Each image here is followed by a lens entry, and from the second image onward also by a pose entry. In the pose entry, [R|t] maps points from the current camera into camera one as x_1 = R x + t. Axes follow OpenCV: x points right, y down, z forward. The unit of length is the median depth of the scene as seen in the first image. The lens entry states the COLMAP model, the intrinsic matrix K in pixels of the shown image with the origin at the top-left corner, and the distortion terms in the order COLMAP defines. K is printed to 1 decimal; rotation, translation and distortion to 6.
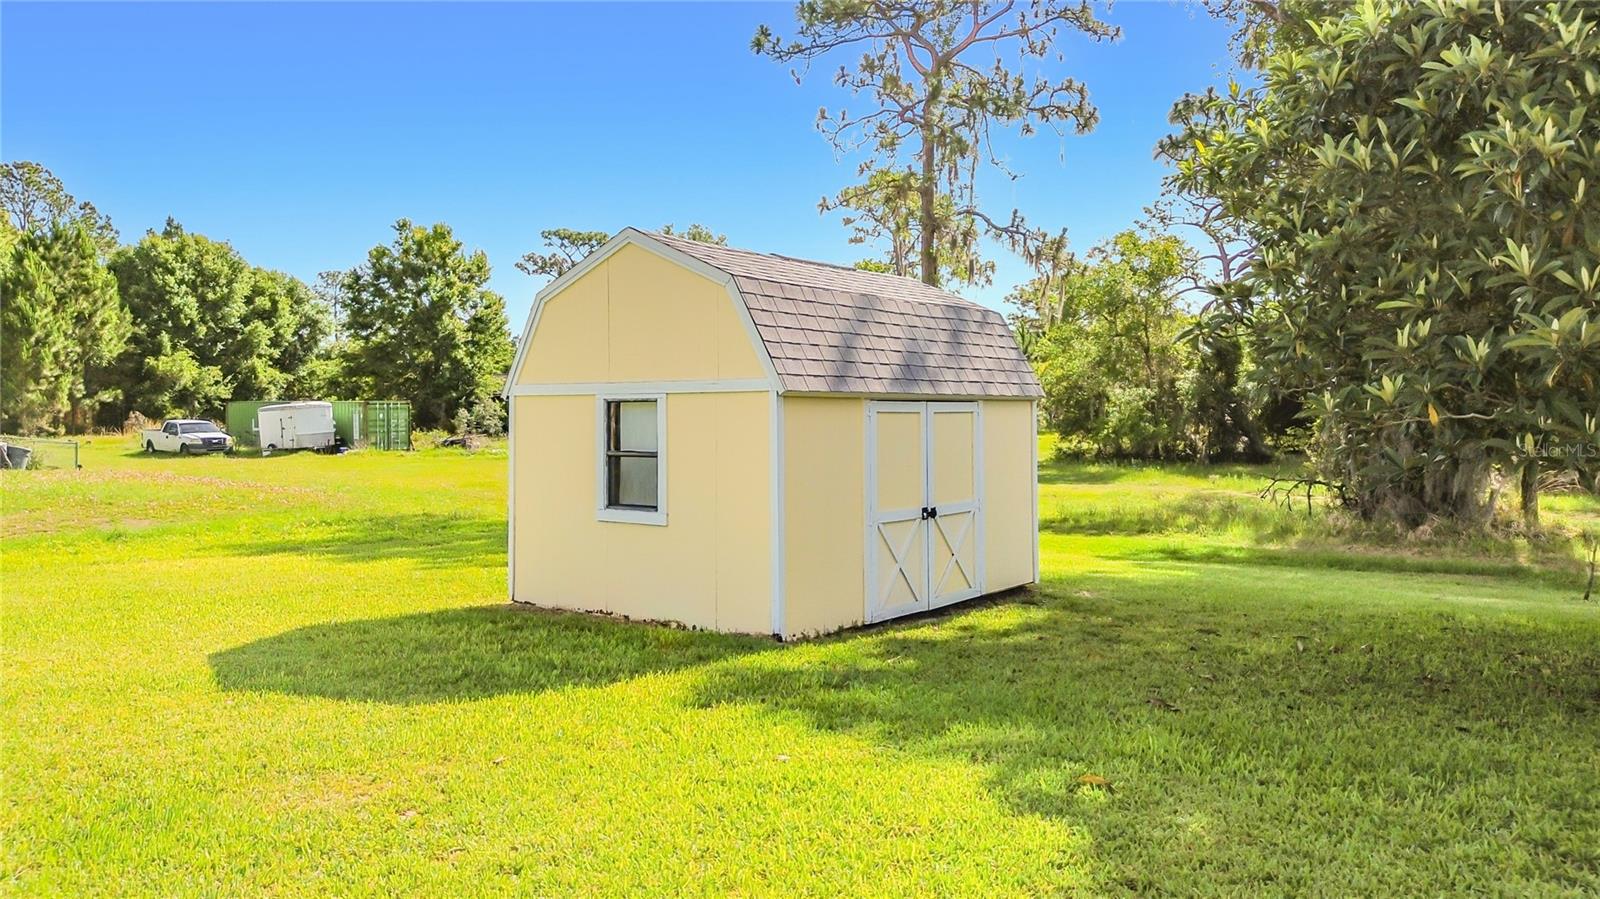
lens RADIAL K [[1178.7, 0, 803.5], [0, 1178.7, 397.8], [0, 0, 1]] dist [0.027371, -0.041944]
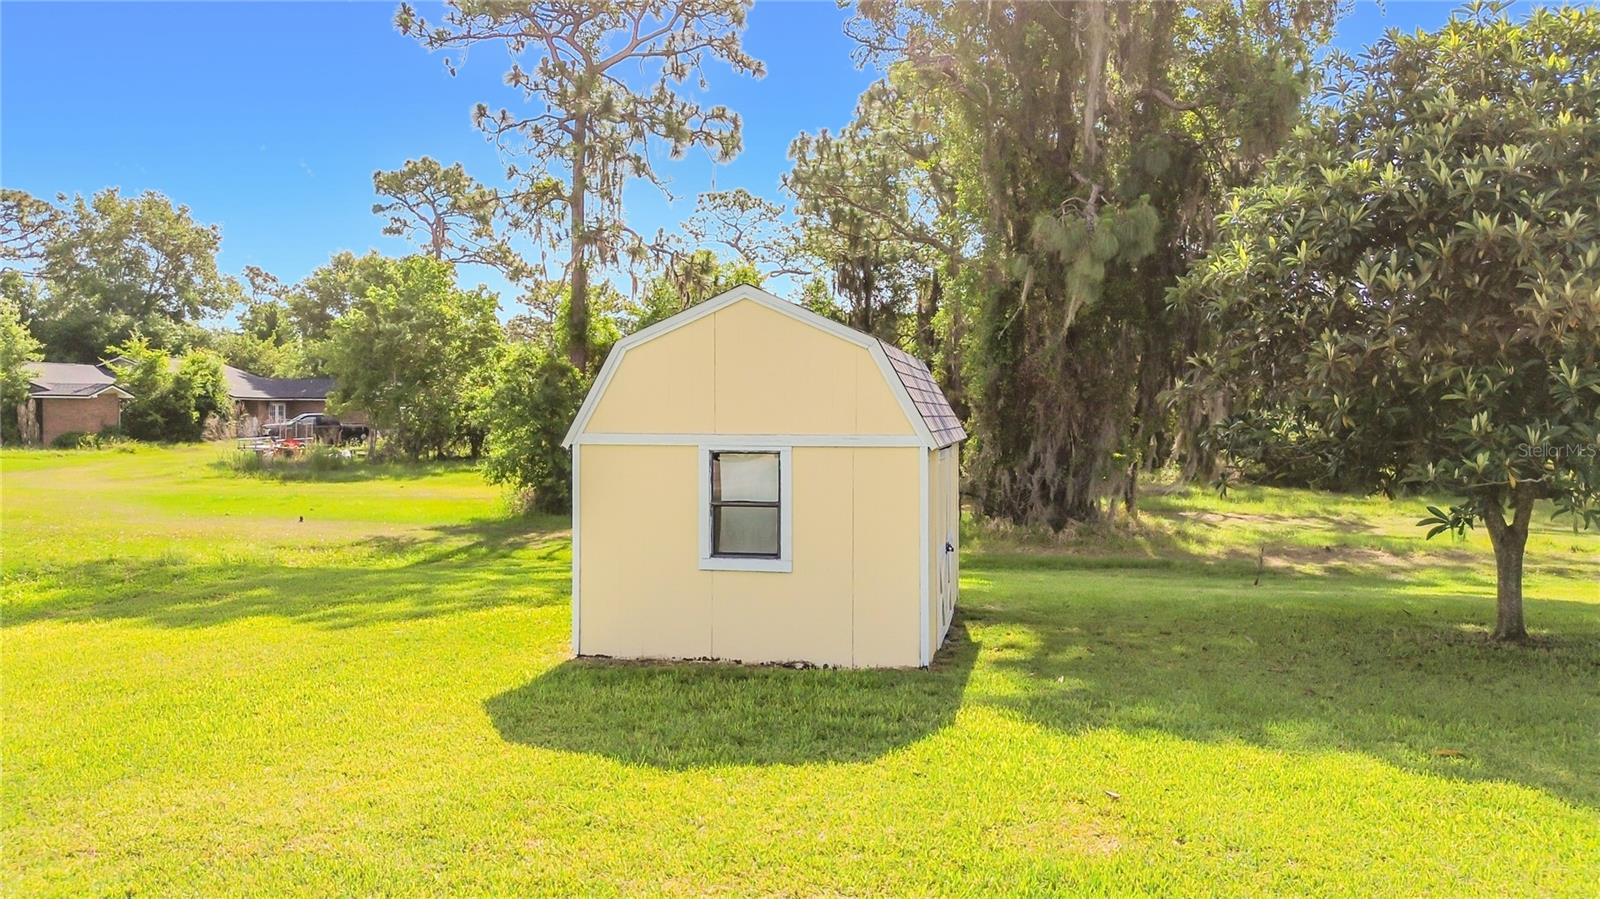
lens RADIAL K [[1178.7, 0, 814.7], [0, 1178.7, 459.4], [0, 0, 1]] dist [0.027371, -0.041944]
pose [[0.891119, -0.006907, 0.453716, -0.266007], [-0.017848, 0.998577, 0.050256, -0.020736], [-0.453418, -0.052882, 0.889728, 0.029856]]
